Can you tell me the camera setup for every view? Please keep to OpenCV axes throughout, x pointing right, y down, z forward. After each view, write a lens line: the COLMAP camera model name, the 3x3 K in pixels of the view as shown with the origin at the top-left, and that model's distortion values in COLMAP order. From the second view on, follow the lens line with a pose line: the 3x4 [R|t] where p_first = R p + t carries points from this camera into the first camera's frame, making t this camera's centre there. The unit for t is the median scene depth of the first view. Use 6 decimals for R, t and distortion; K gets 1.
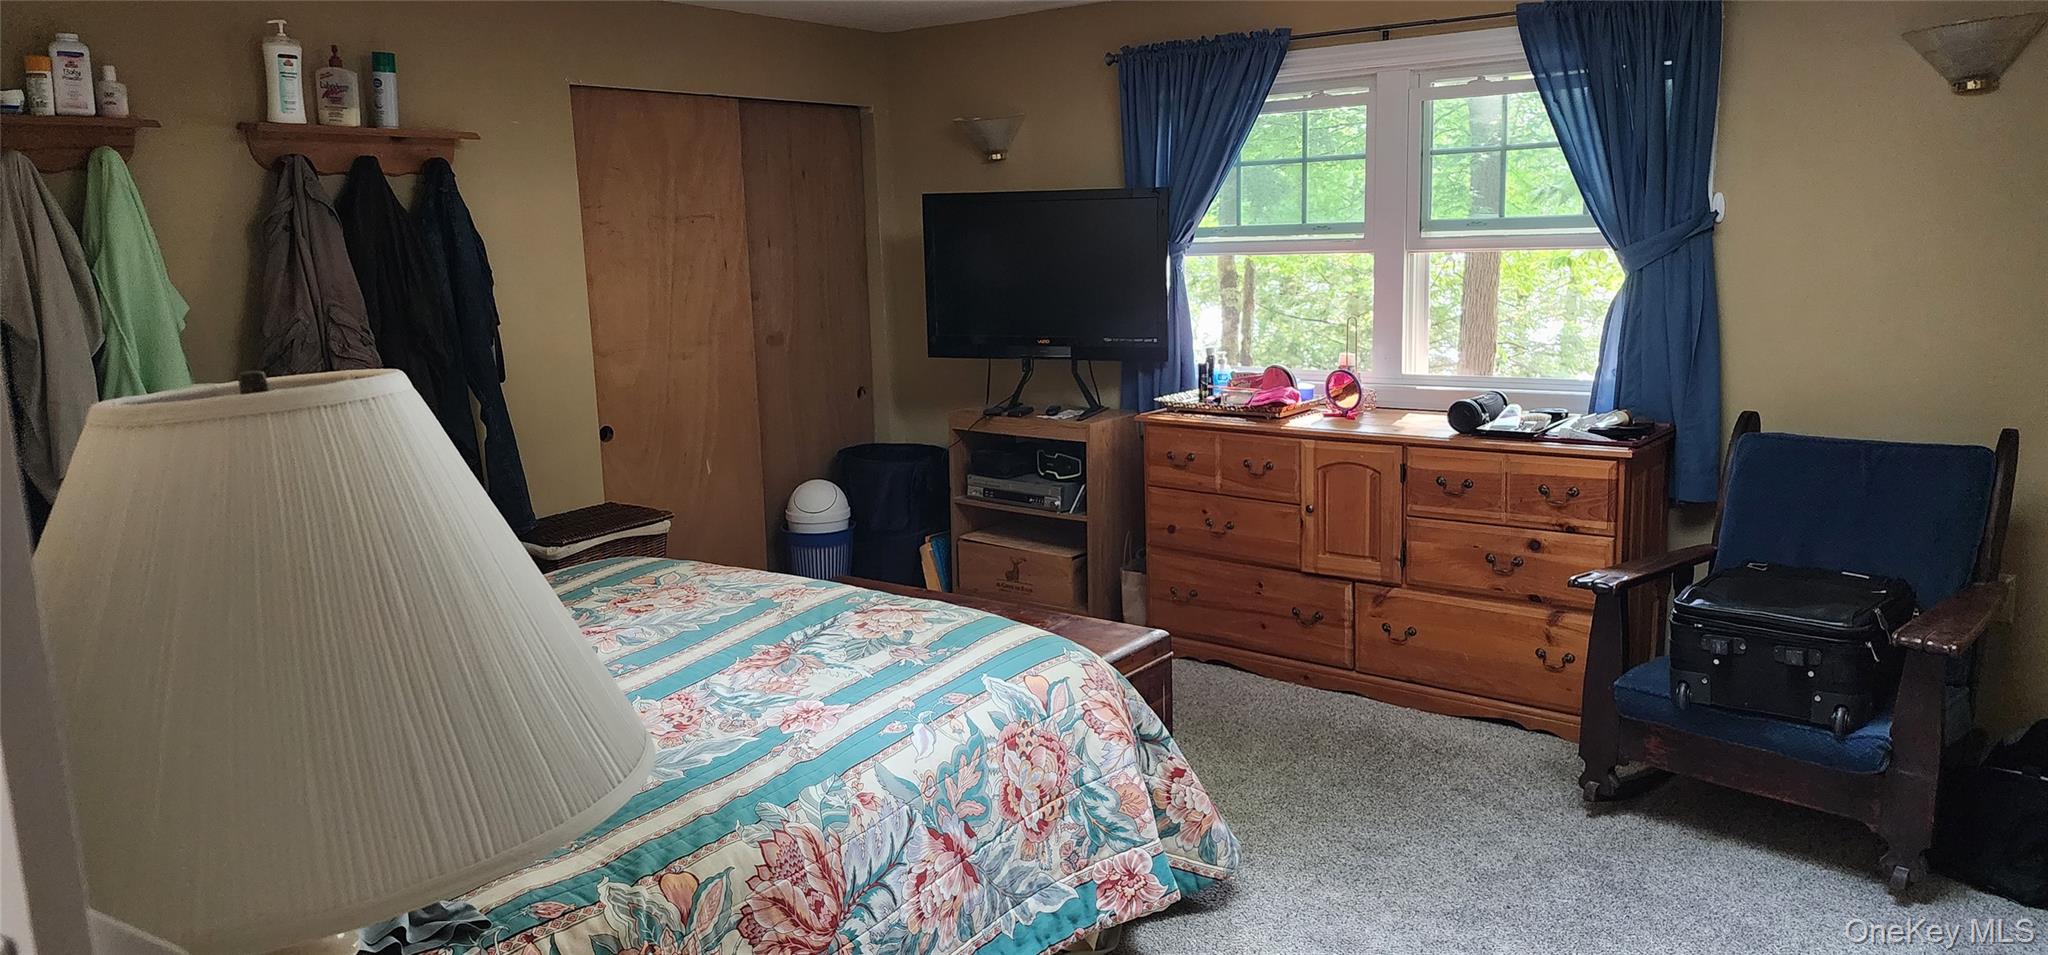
lens RADIAL K [[1367.6, 0, 1025.8], [0, 1367.6, 488.0], [0, 0, 1]] dist [0.082186, -0.074856]
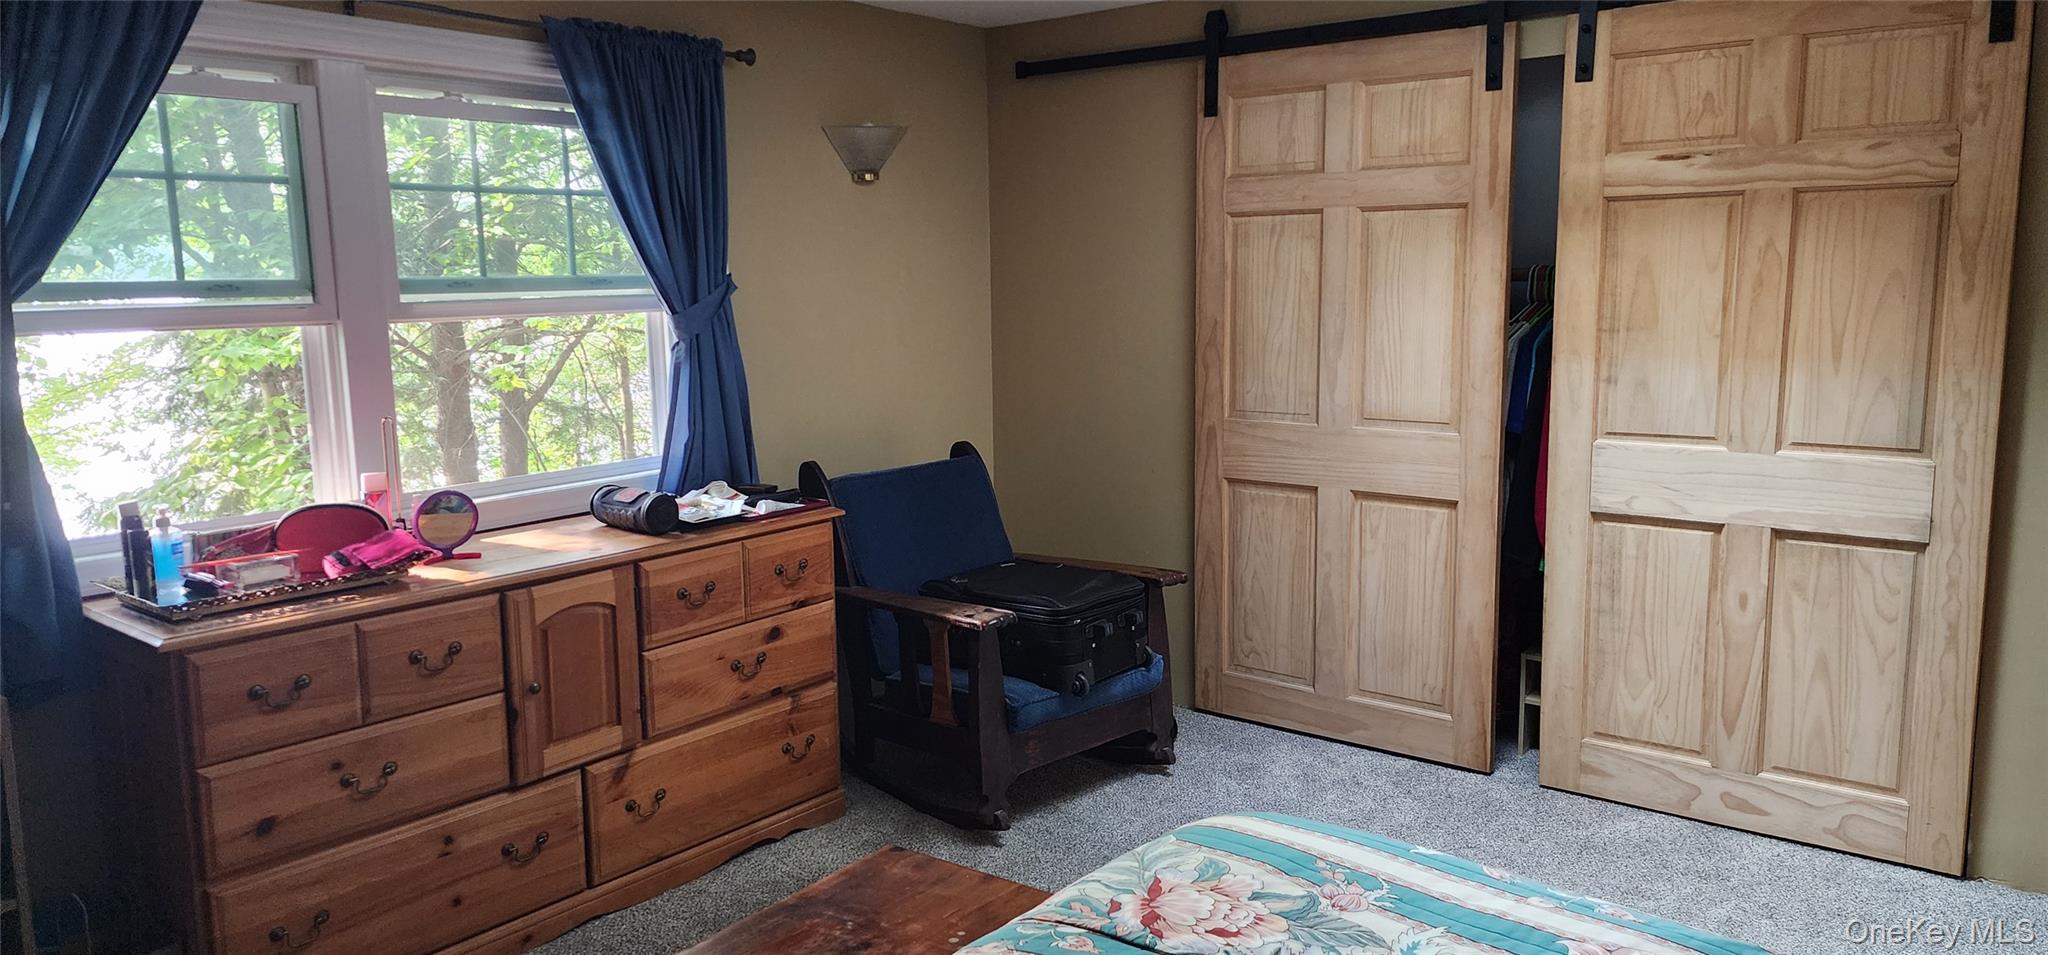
lens RADIAL K [[1367.6, 0, 1025.8], [0, 1367.6, 488.0], [0, 0, 1]] dist [0.082186, -0.074856]
pose [[0.009397, -0.126761, 0.991889, -0.482546], [0.207474, 0.970594, 0.122074, -0.119947], [-0.978195, 0.204644, 0.035420, 0.747751]]
